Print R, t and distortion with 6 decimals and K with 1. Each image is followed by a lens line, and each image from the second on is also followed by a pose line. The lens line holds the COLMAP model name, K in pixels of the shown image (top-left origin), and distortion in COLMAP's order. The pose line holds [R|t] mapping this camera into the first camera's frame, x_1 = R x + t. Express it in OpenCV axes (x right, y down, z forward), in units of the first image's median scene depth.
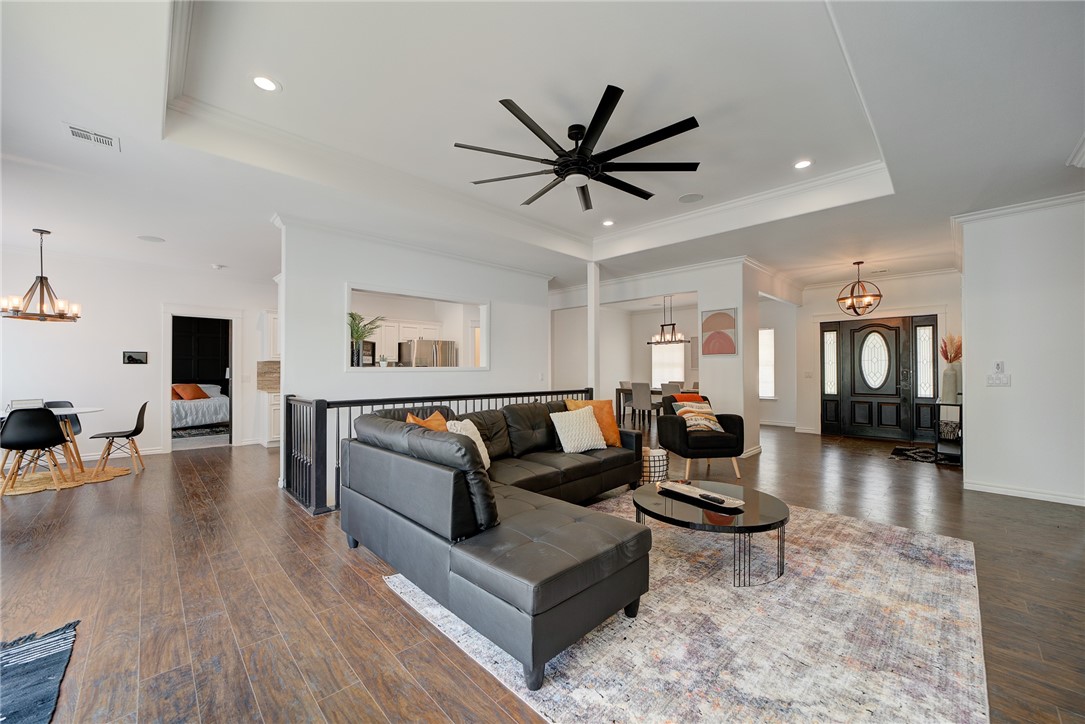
lens RADIAL K [[415.8, 0, 539.8], [0, 415.8, 366.1], [0, 0, 1]] dist [-0.002526, -0.000056]
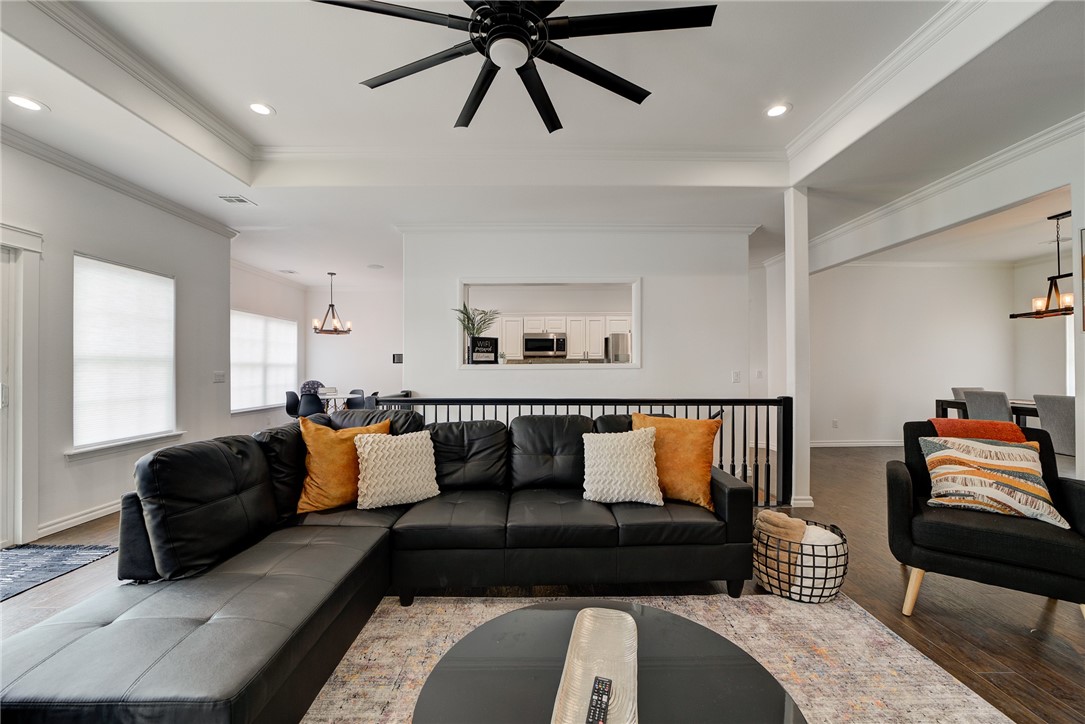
lens RADIAL K [[427.8, 0, 536.6], [0, 427.8, 364.0], [0, 0, 1]] dist [-0.002826, -0.000193]
pose [[0.728385, -0.006881, -0.685134, 0.333942], [0.006714, 0.999973, -0.002906, 0.004974], [0.685135, -0.002483, 0.728412, 0.354241]]
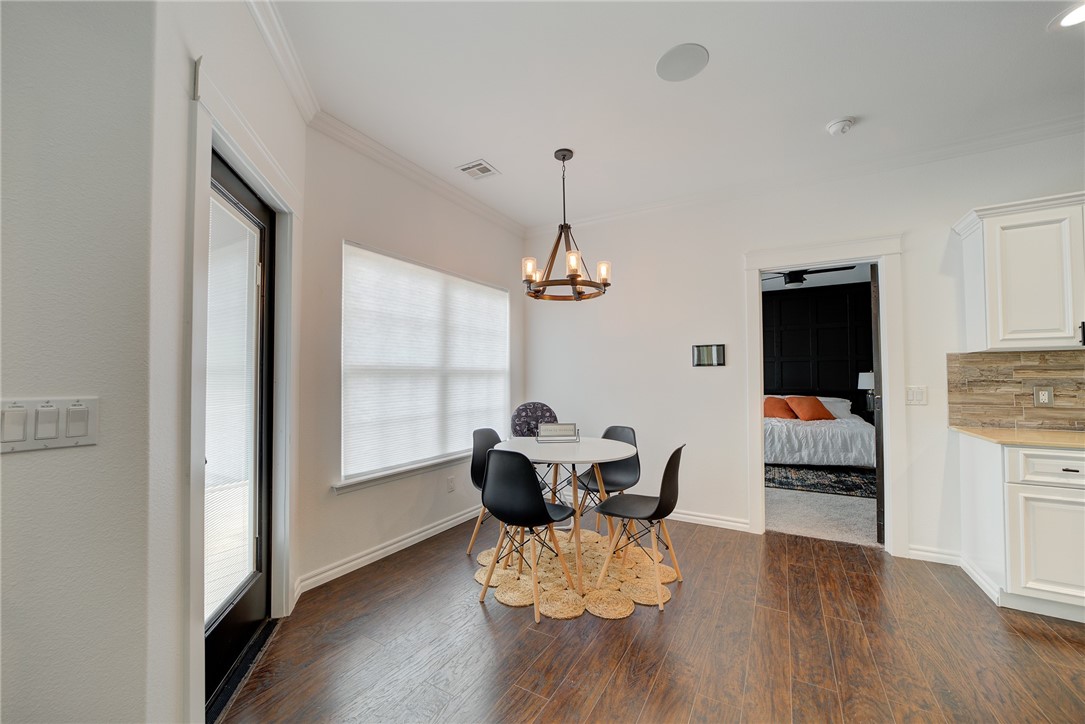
lens RADIAL K [[423.8, 0, 537.5], [0, 423.8, 368.2], [0, 0, 1]] dist [-0.000951, 0.000068]
pose [[0.281046, -0.020336, -0.959479, -0.556655], [0.011232, 0.999777, -0.017900, 0.006303], [0.959629, -0.005746, 0.281211, 0.709460]]
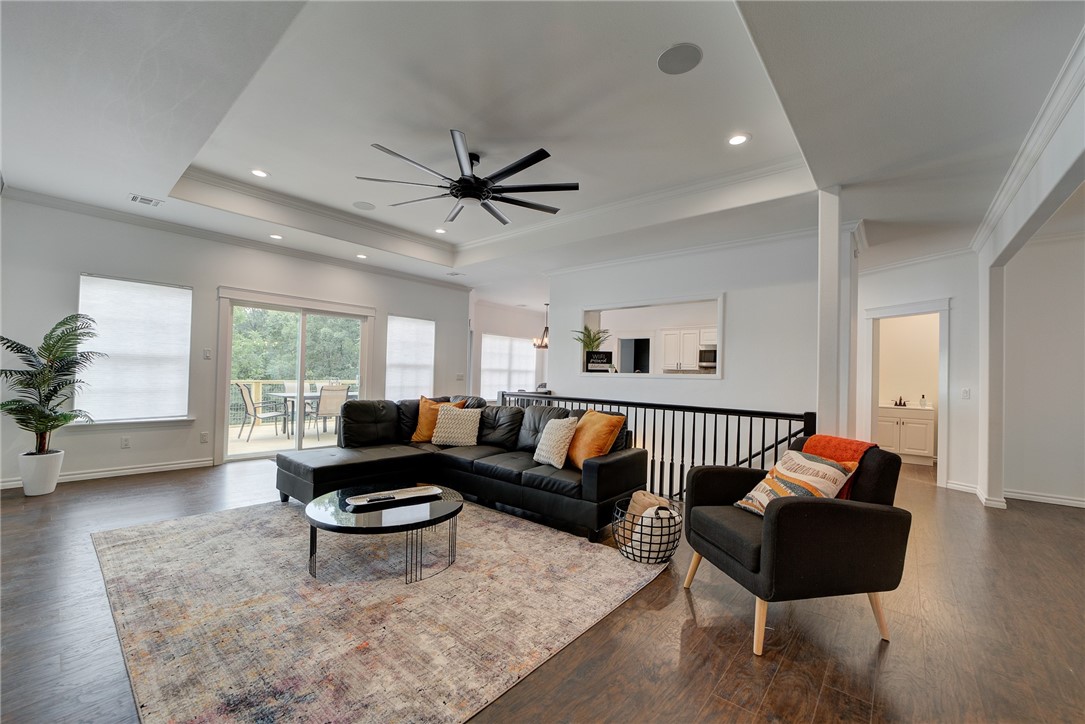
lens RADIAL K [[428.7, 0, 541.2], [0, 428.7, 370.8], [0, 0, 1]] dist [-0.000265, 0.000109]
pose [[0.122412, -0.001602, -0.992478, 0.778078], [-0.018374, 0.999824, -0.003880, 0.004624], [0.992309, 0.018711, 0.122361, 0.656300]]
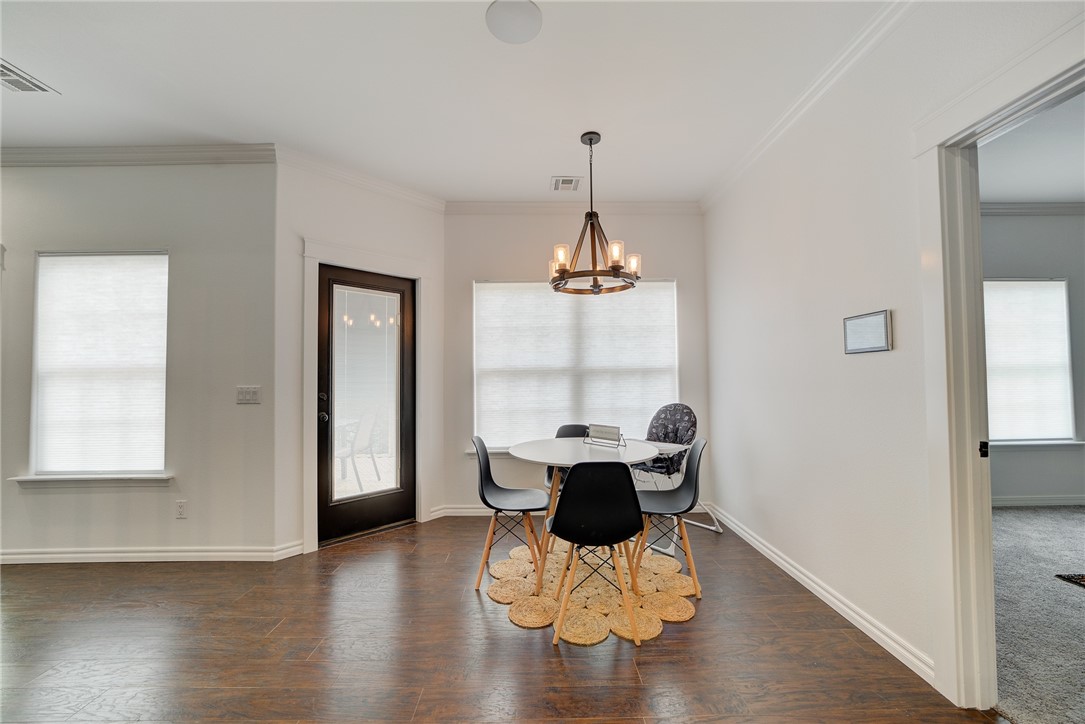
lens RADIAL K [[428.7, 0, 541.2], [0, 428.7, 370.8], [0, 0, 1]] dist [-0.000265, 0.000109]
pose [[-0.684987, -0.004311, -0.728542, -0.656801], [0.019301, 0.999524, -0.024061, 0.014655], [0.728300, -0.030543, -0.684578, 1.222721]]
